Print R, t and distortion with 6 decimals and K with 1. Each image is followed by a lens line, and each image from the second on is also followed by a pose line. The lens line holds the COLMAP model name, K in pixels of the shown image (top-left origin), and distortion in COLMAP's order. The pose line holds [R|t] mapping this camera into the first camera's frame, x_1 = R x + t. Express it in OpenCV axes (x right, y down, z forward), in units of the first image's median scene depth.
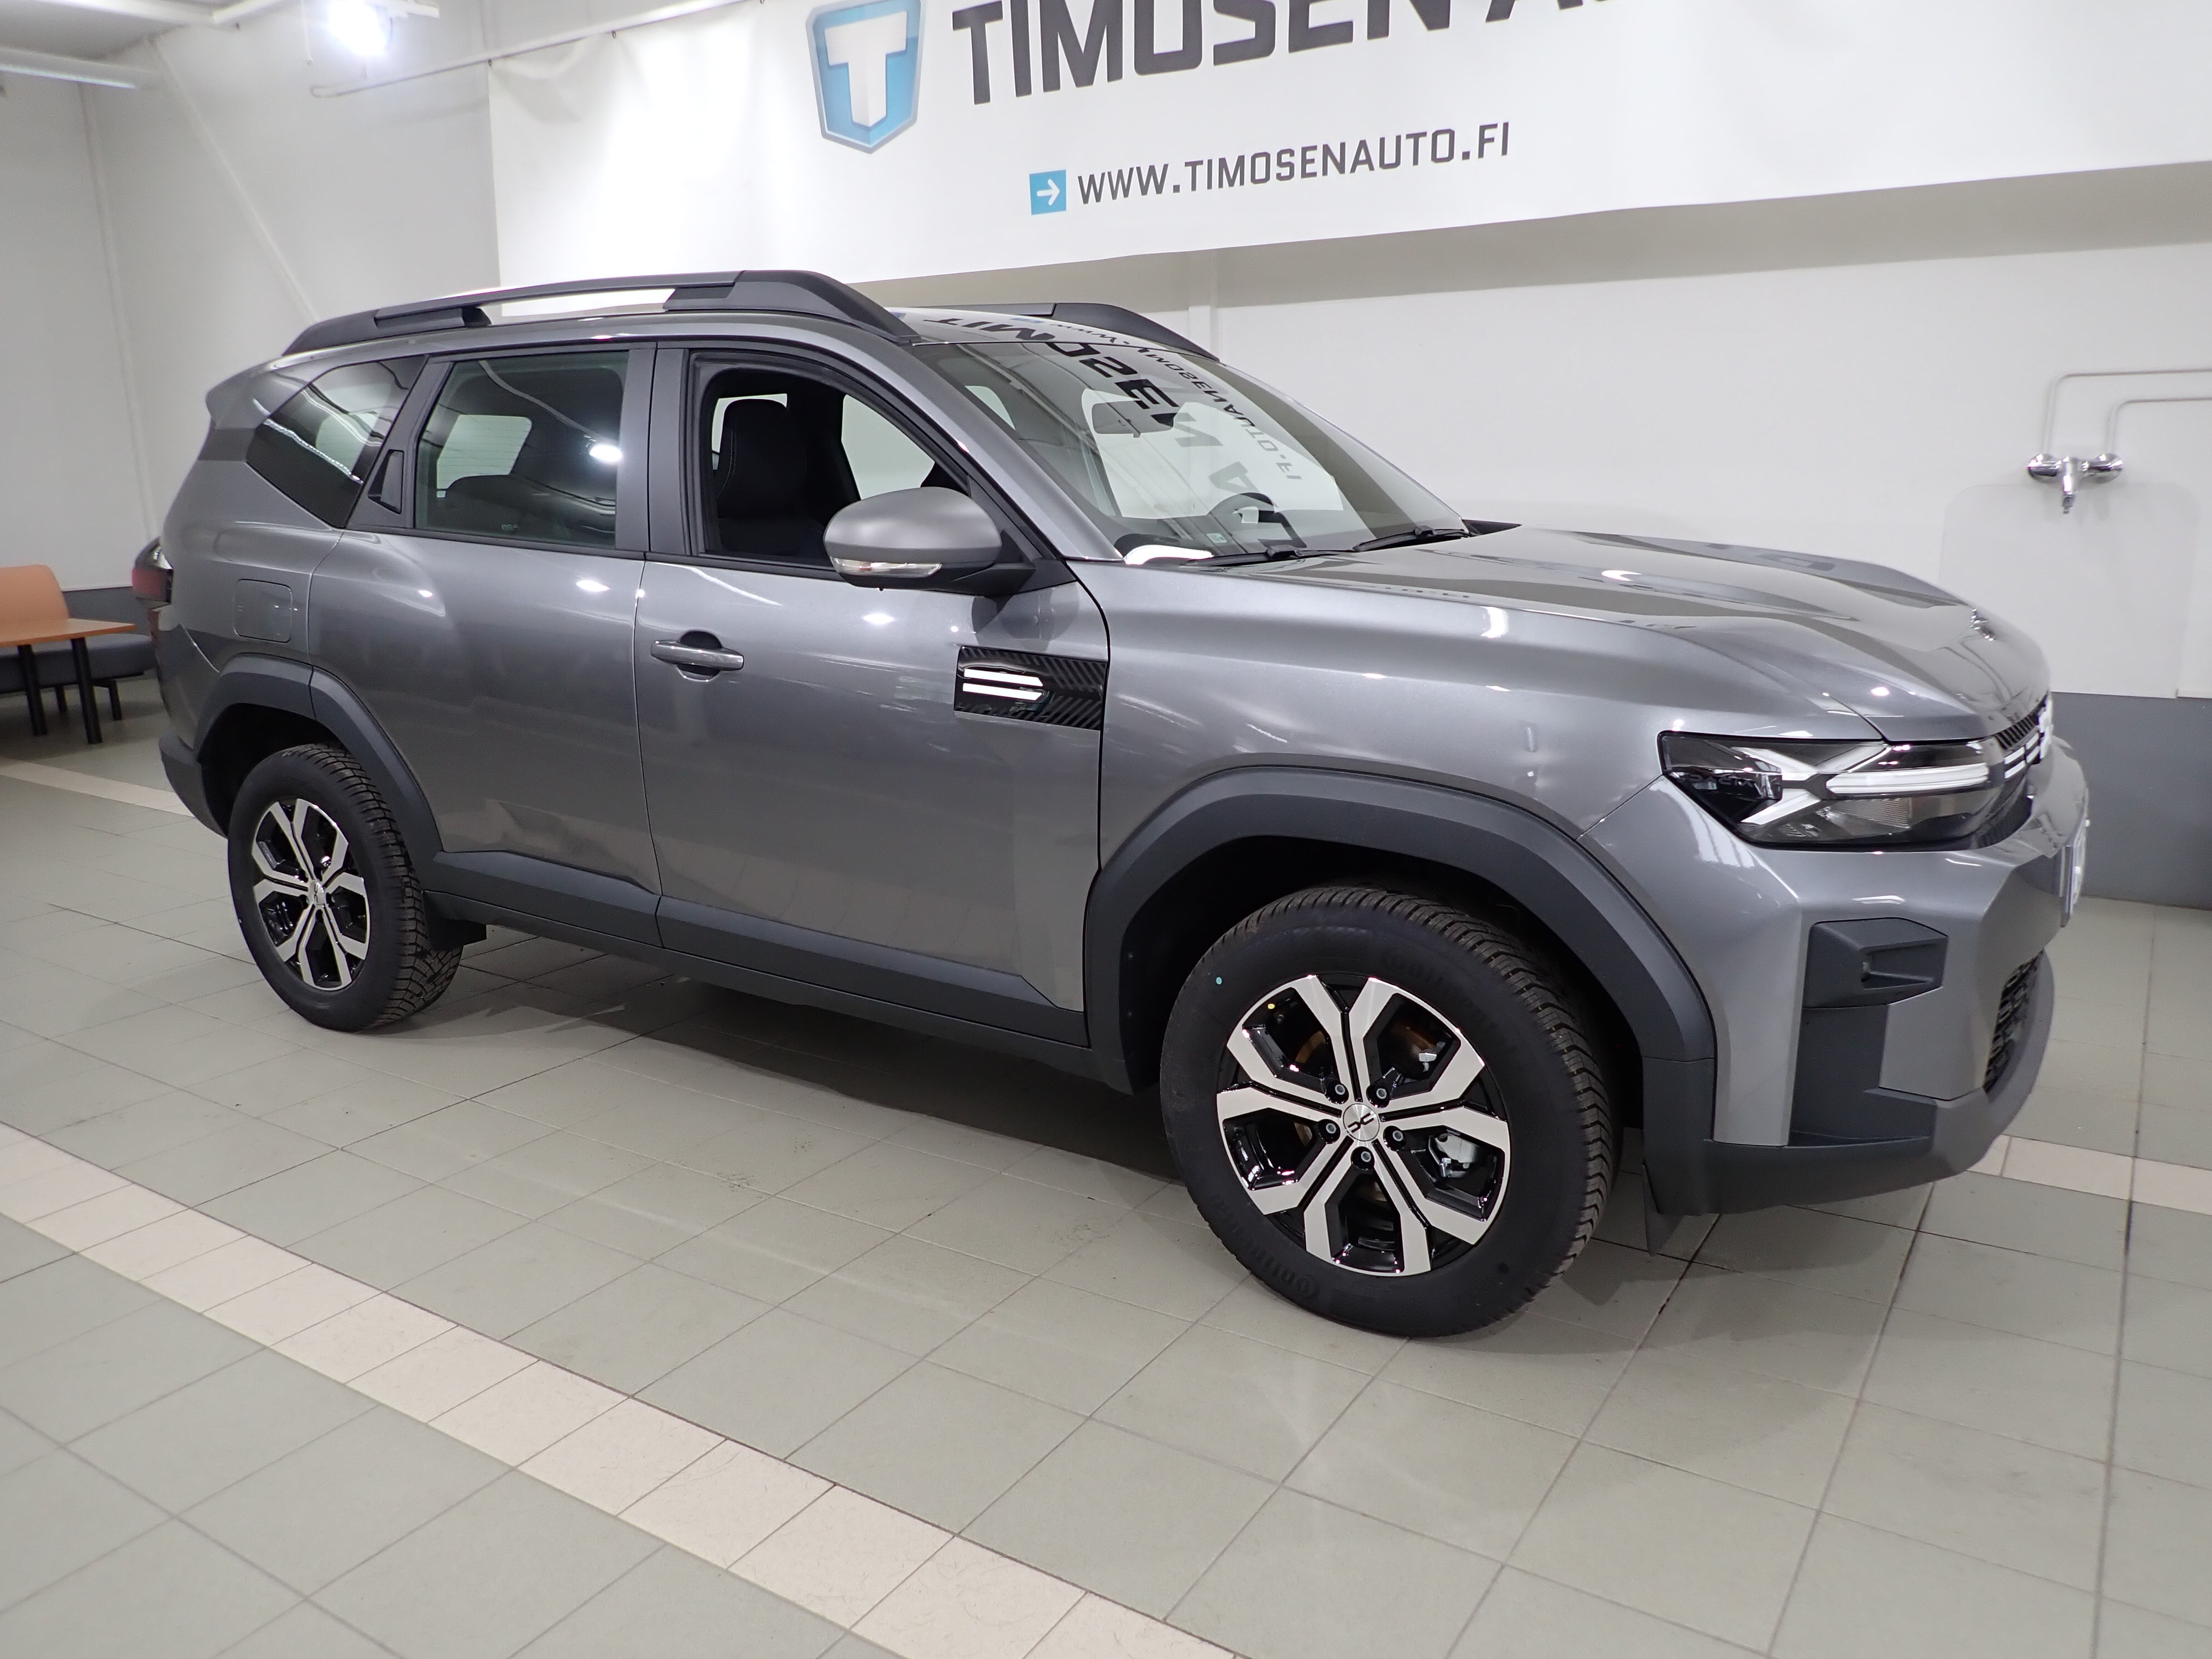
lens RADIAL K [[1619.4, 0, 1097.4], [0, 1619.4, 828.0], [0, 0, 1]] dist [-0.007051, -0.007698]
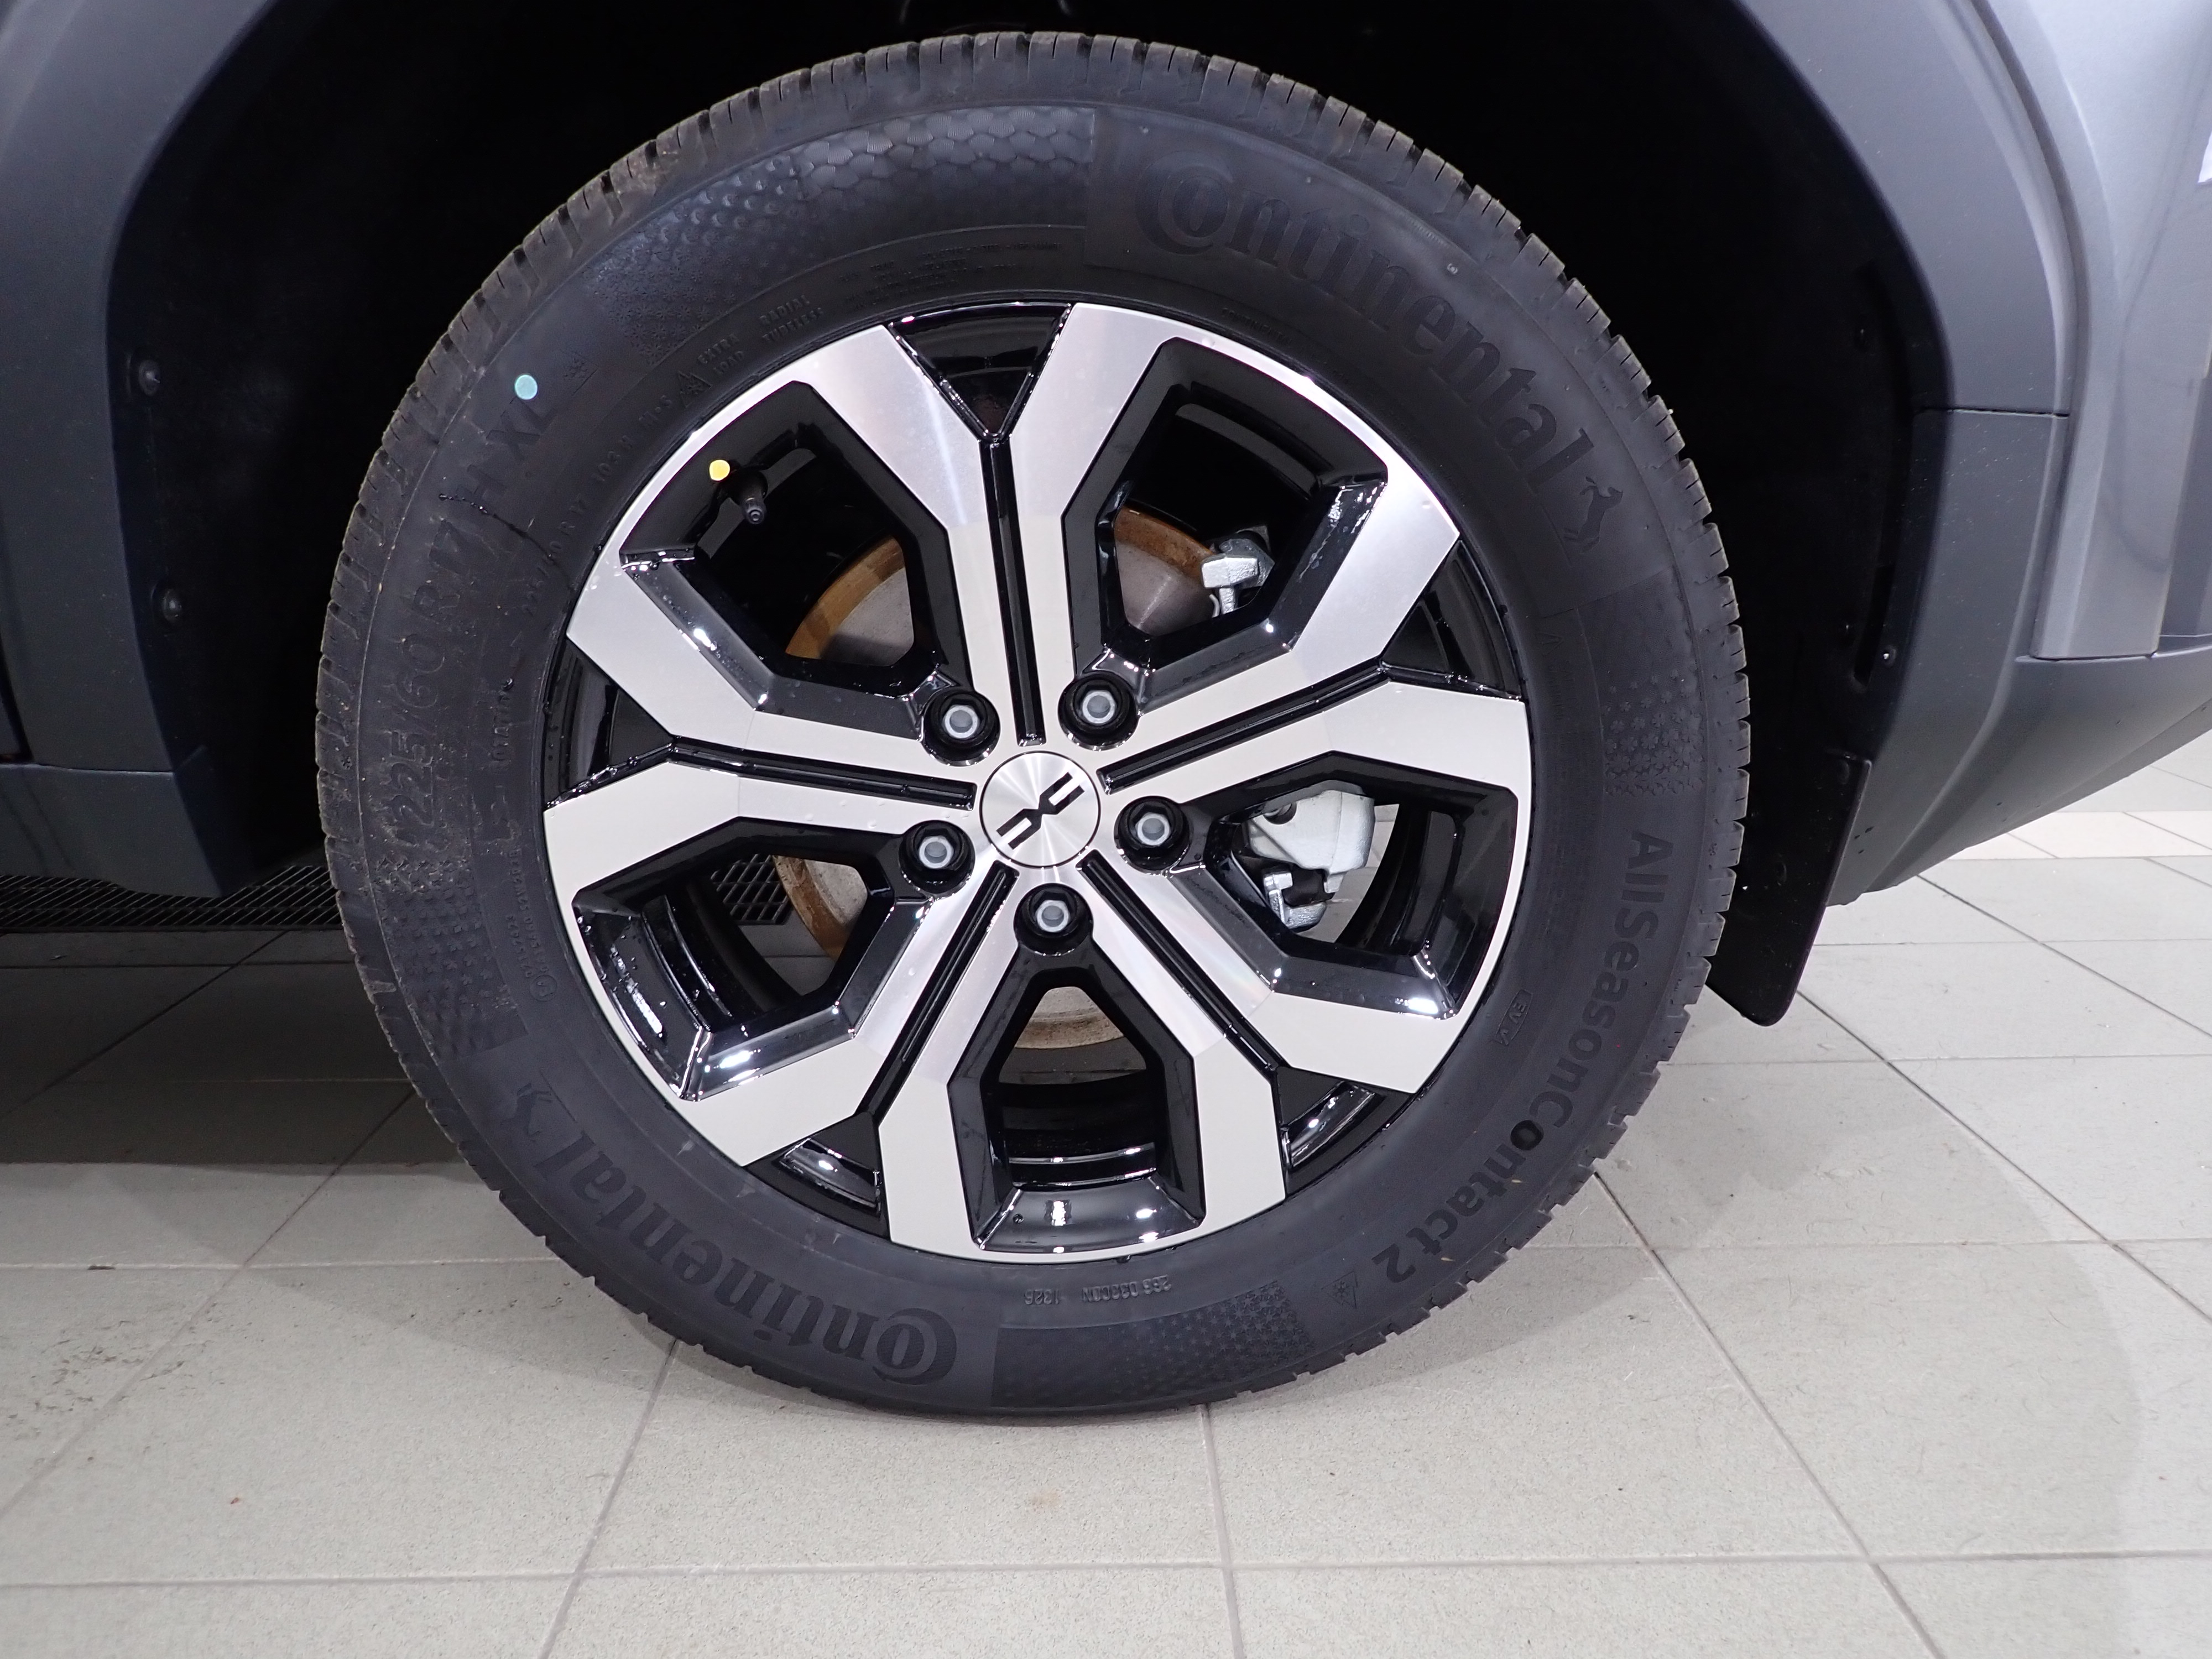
lens RADIAL K [[1619.4, 0, 1097.4], [0, 1619.4, 828.0], [0, 0, 1]] dist [-0.007051, -0.007698]
pose [[0.827676, -0.120514, 0.548114, -0.006577], [0.106201, 0.992658, 0.057889, 0.168603], [-0.551066, 0.010297, 0.834398, 0.724588]]
